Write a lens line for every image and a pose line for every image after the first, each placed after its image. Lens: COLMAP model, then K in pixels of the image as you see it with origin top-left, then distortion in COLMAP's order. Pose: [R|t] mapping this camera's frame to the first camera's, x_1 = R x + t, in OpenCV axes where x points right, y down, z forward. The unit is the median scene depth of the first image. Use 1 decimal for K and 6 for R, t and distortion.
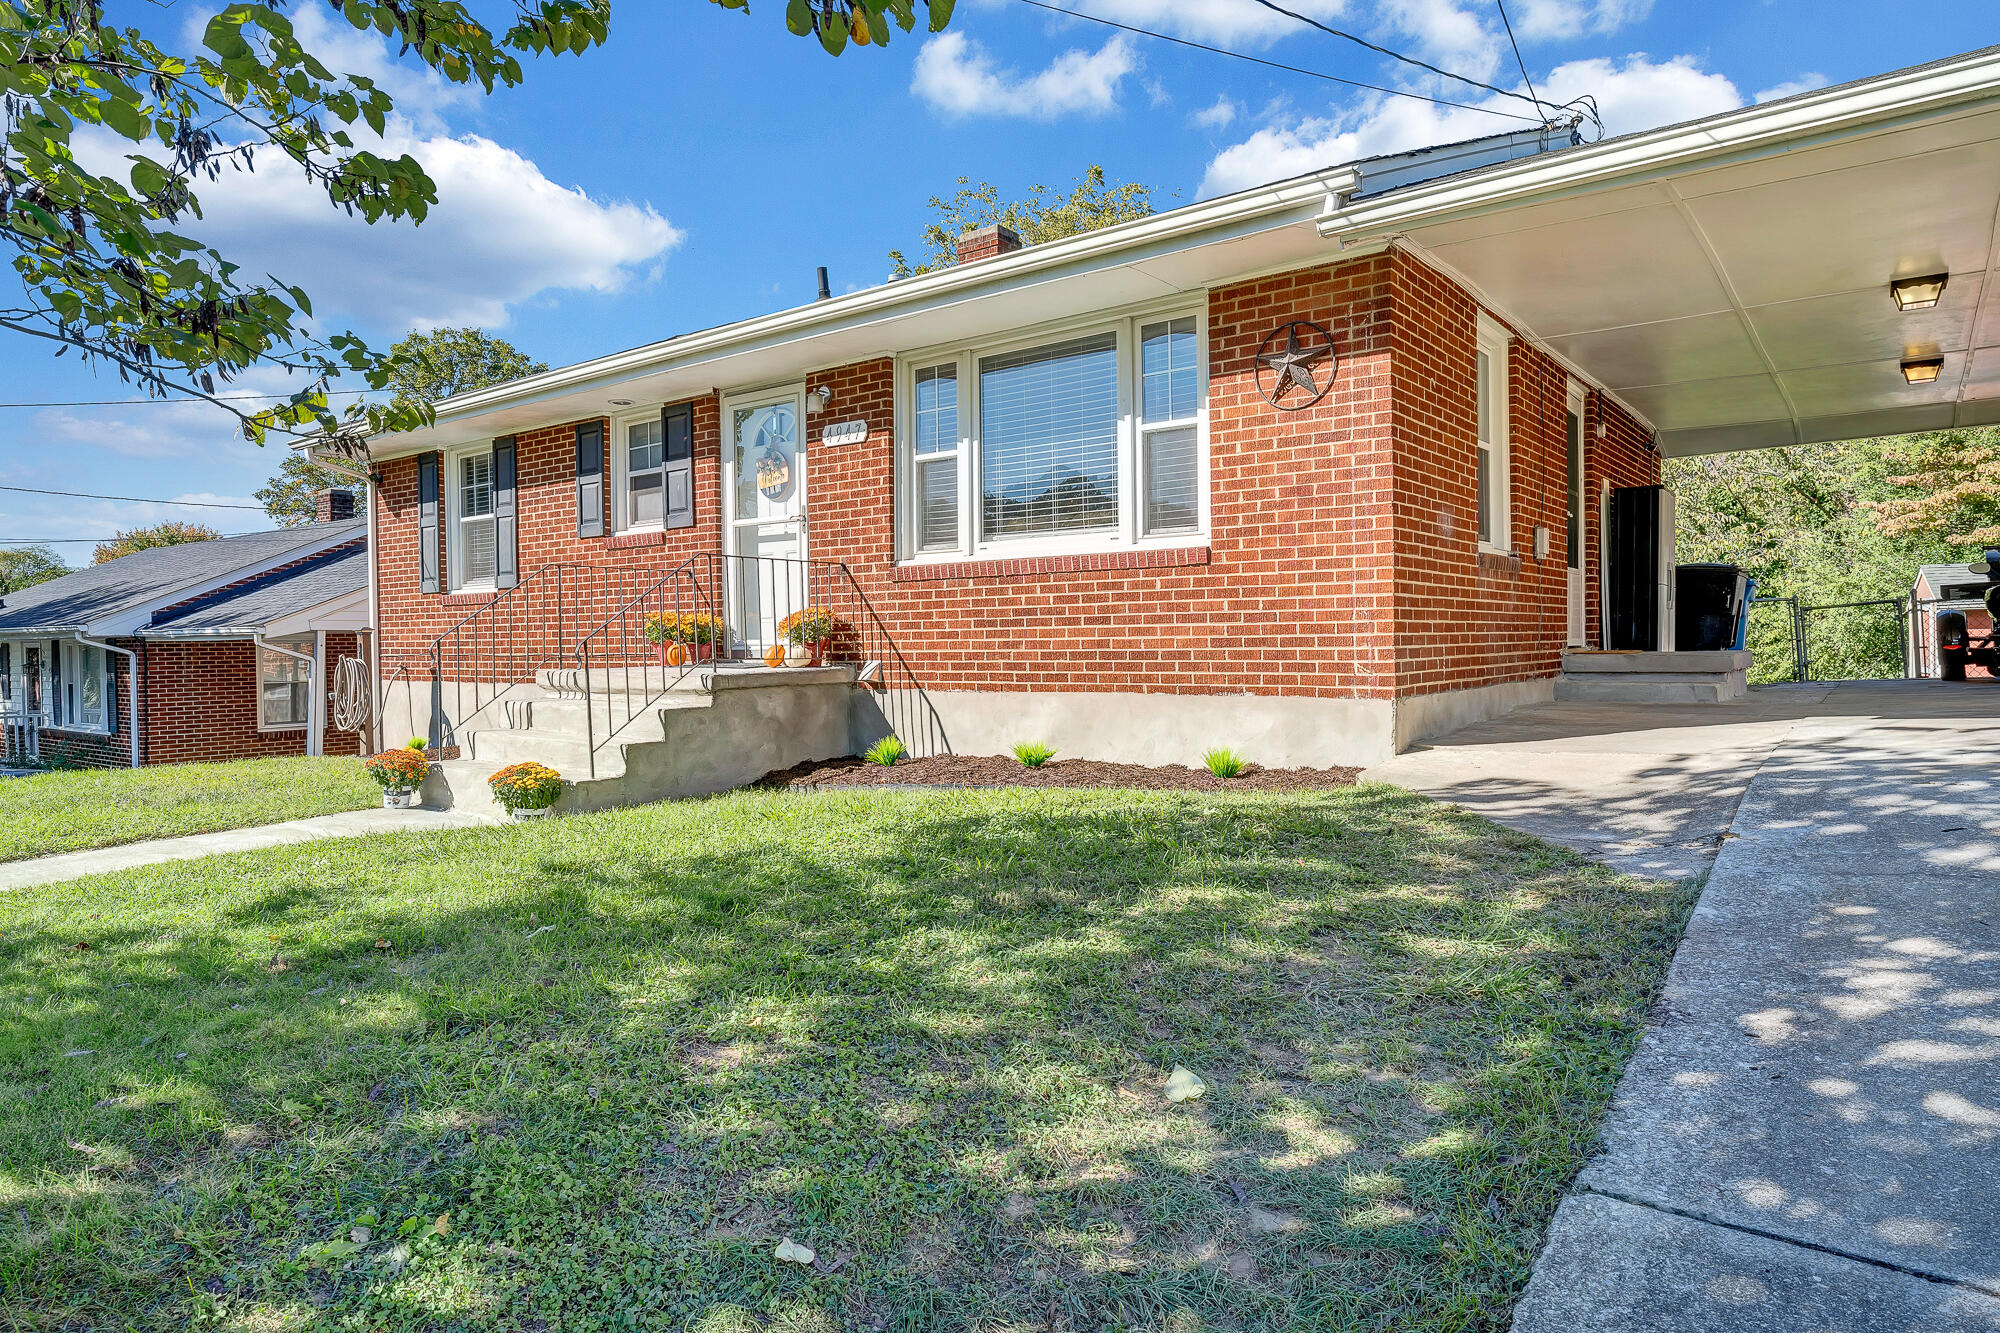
lens RADIAL K [[1203.6, 0, 1000.0], [0, 1203.6, 666.5], [0, 0, 1]] dist [-0.001004, 0.000317]
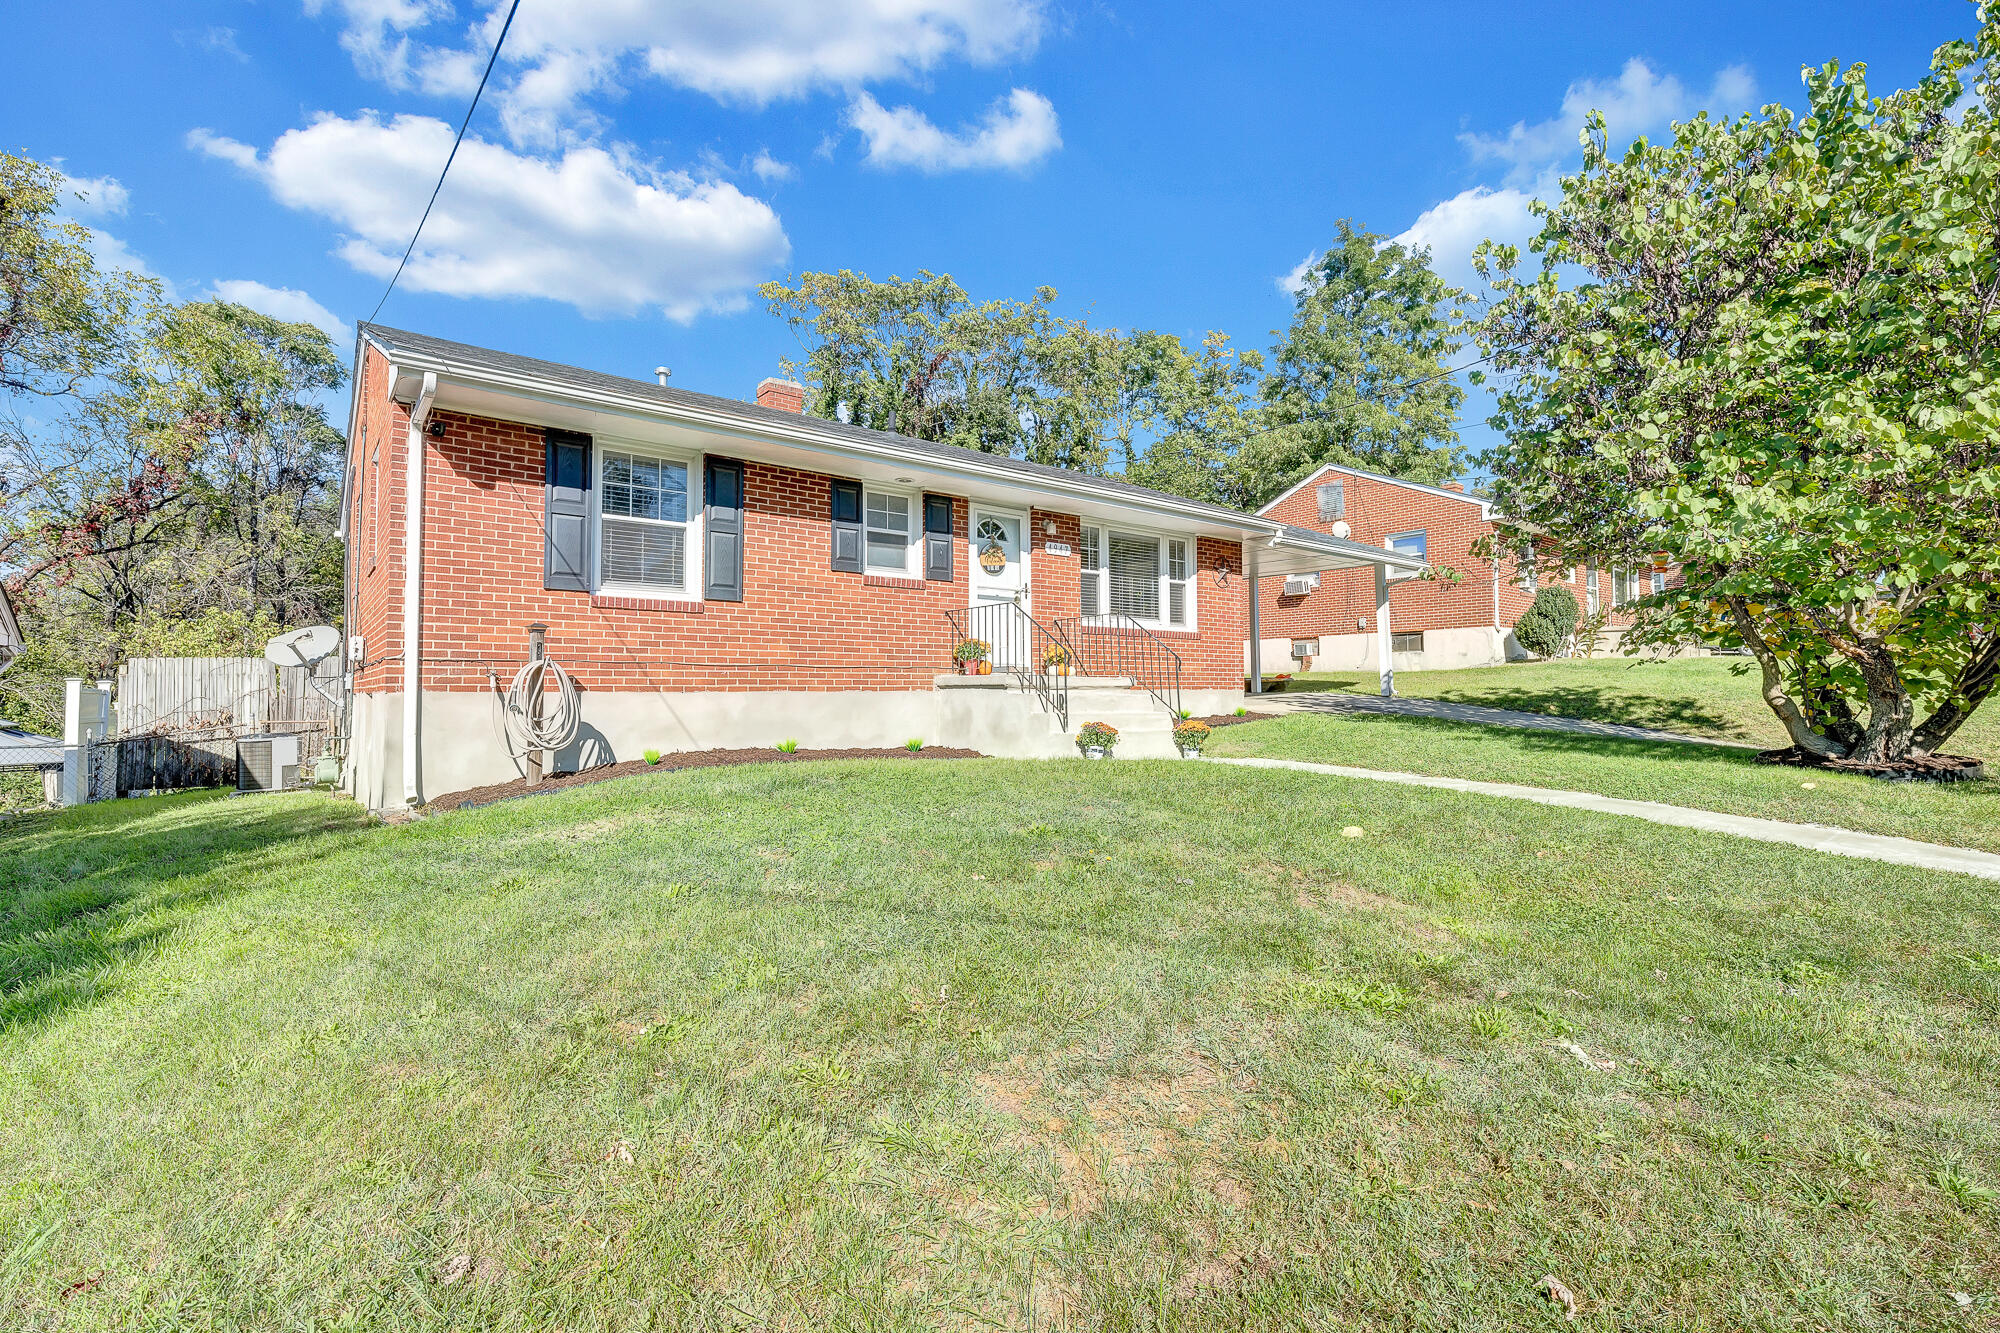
lens RADIAL K [[879.3, 0, 1000.0], [0, 879.3, 666.5], [0, 0, 1]] dist [0.000686, 0.000062]
pose [[0.240896, 0.037939, 0.969809, -1.491799], [0.020328, 0.998819, -0.044123, 0.041472], [-0.970338, 0.030343, 0.239840, 0.805741]]
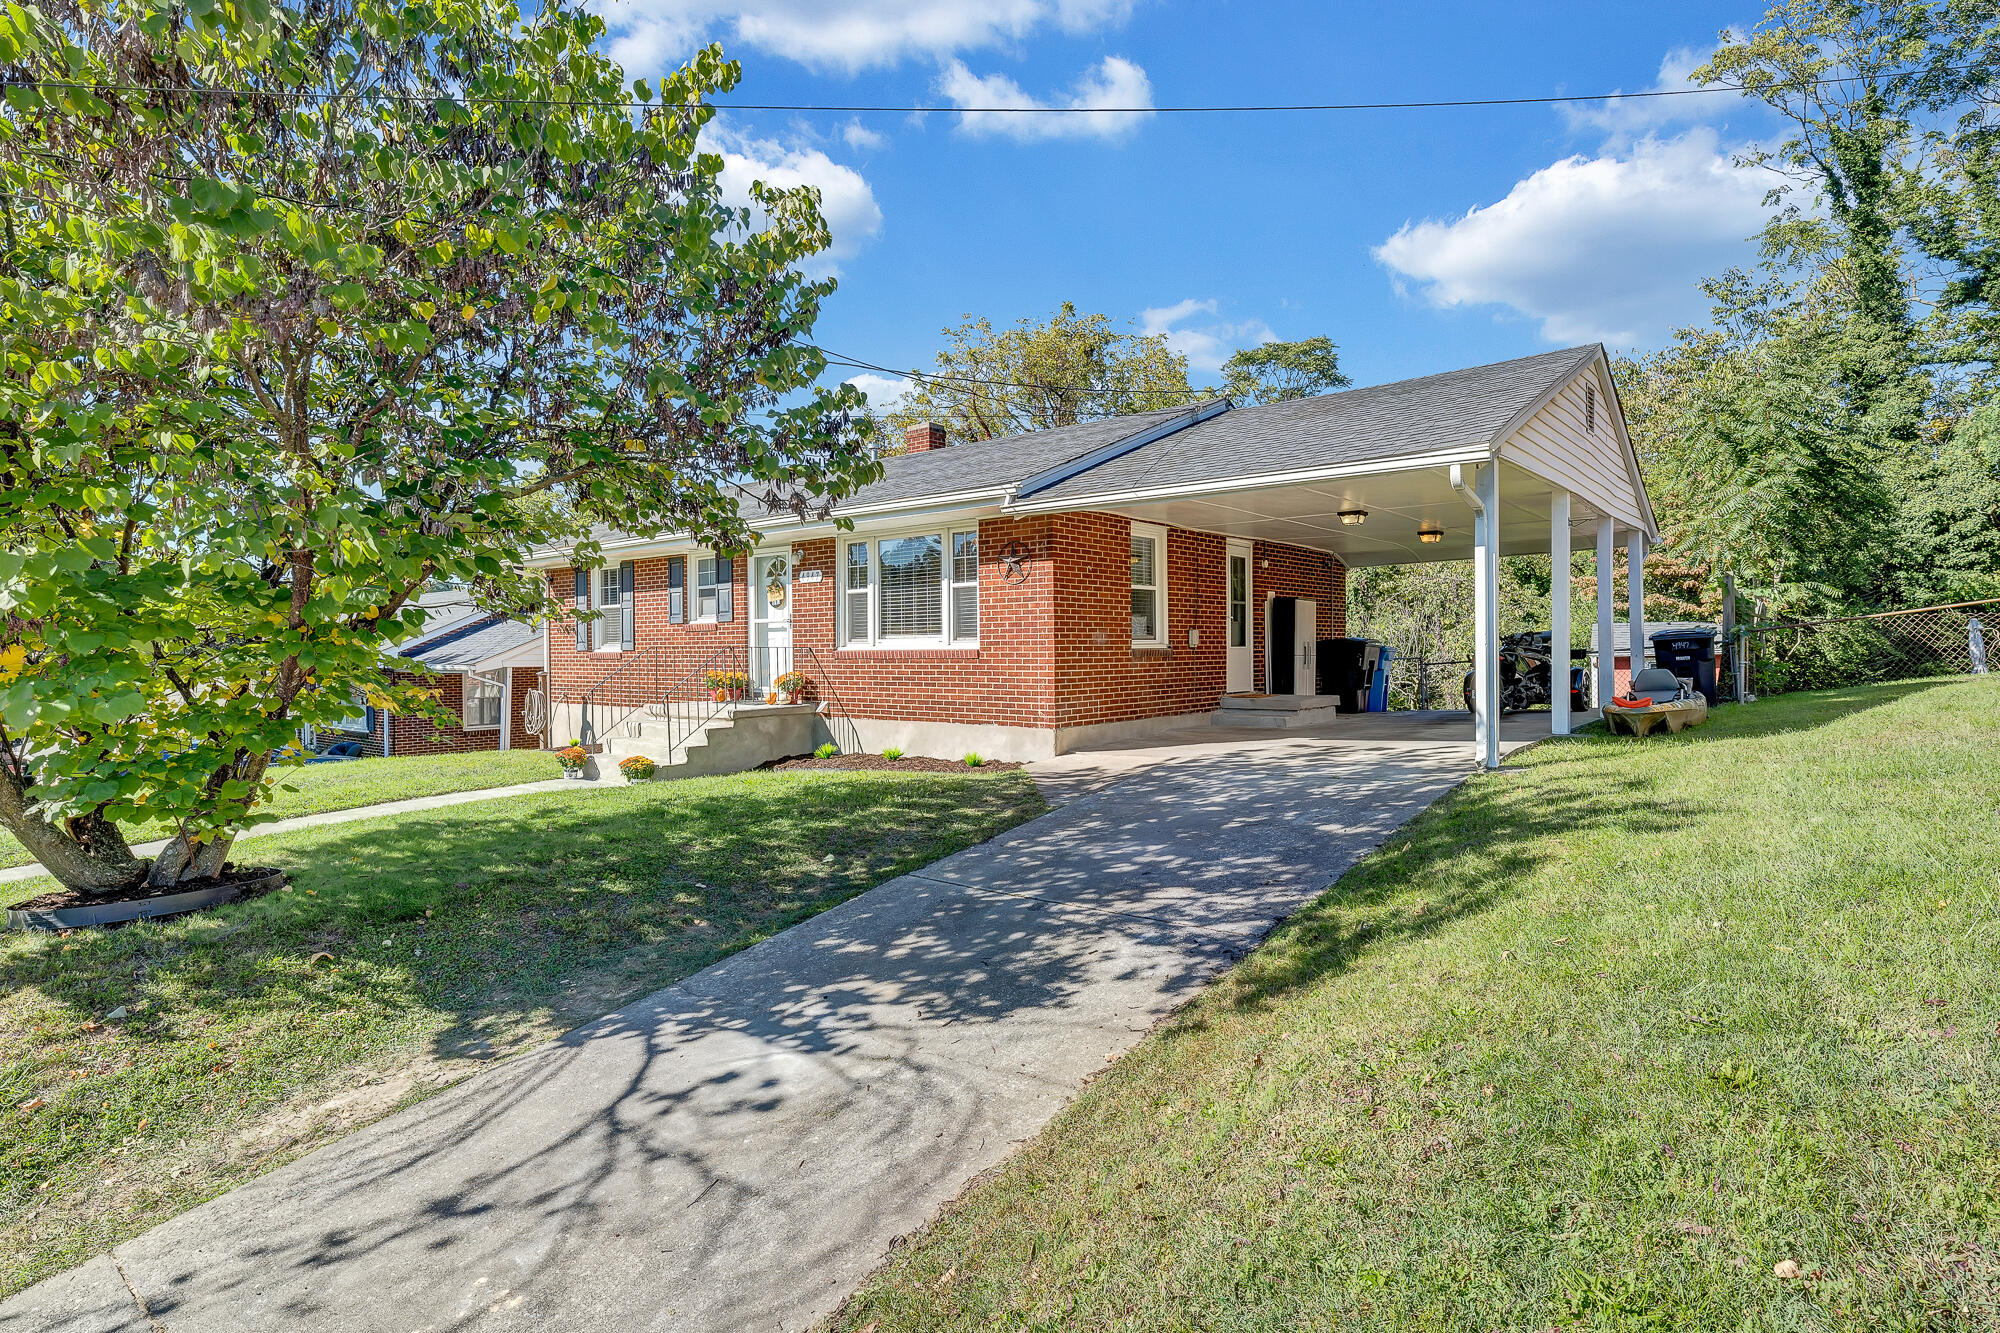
lens RADIAL K [[1025.5, 0, 1000.0], [0, 1025.5, 666.5], [0, 0, 1]] dist [0.001283, -0.000028]
pose [[0.999275, 0.005032, -0.037748, 0.227308], [-0.005170, 0.999980, -0.003535, -0.055181], [0.037730, 0.003727, 0.999281, -0.570188]]
